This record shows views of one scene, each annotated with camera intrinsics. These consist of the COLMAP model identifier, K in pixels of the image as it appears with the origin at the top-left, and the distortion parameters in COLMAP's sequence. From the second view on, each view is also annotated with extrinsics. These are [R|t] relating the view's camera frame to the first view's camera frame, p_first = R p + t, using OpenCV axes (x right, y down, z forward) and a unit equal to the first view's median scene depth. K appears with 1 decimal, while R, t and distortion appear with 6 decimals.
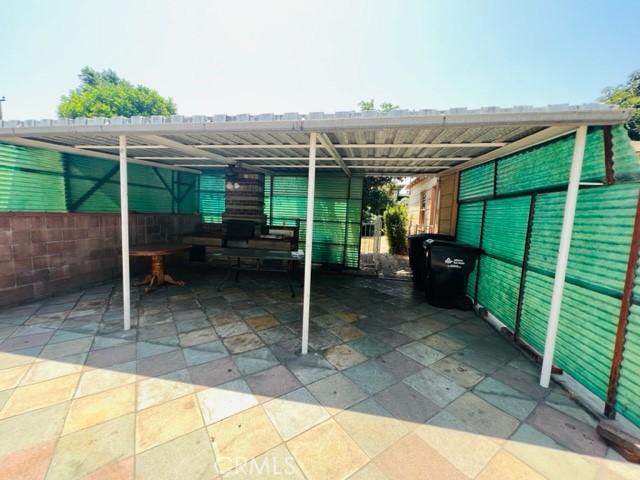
lens RADIAL K [[258.8, 0, 317.9], [0, 258.8, 239.7], [0, 0, 1]] dist [-0.000565, 0.001026]
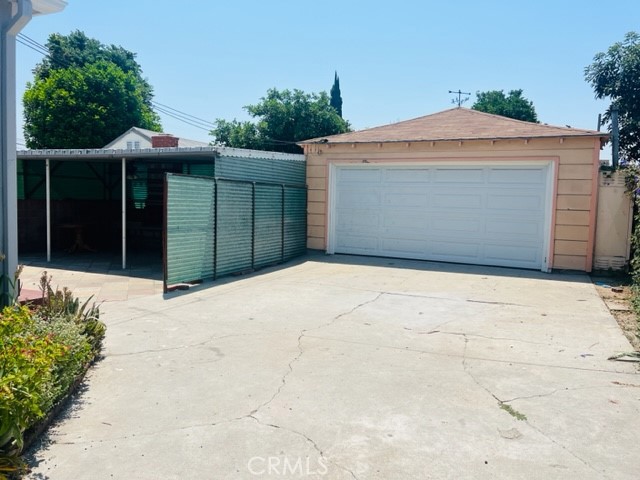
lens RADIAL K [[481.3, 0, 322.6], [0, 481.3, 237.4], [0, 0, 1]] dist [0.064251, -0.053272]
pose [[0.971641, 0.001212, -0.236458, 1.390225], [-0.008314, 0.999544, -0.029042, 0.186574], [0.236315, 0.030185, 0.971208, -1.339823]]
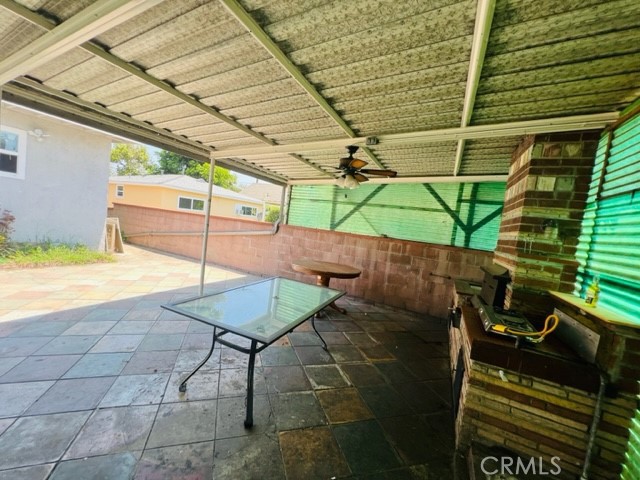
lens RADIAL K [[258.8, 0, 319.9], [0, 258.8, 239.5], [0, 0, 1]] dist [-0.000565, 0.001026]
pose [[-0.257992, -0.006906, -0.966122, 0.299722], [-0.223234, 0.973342, 0.052654, -0.122061], [0.940004, 0.229256, -0.252656, 1.333329]]
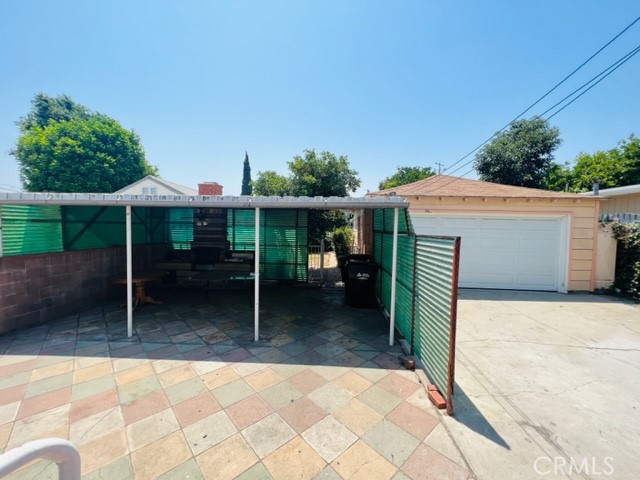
lens RADIAL K [[258.8, 0, 317.7], [0, 258.8, 240.6], [0, 0, 1]] dist [-0.000565, 0.001026]
pose [[0.990919, -0.033227, 0.130291, 0.083677], [0.038905, 0.998390, -0.041280, -0.057224], [-0.128710, 0.045974, 0.990616, -0.403706]]
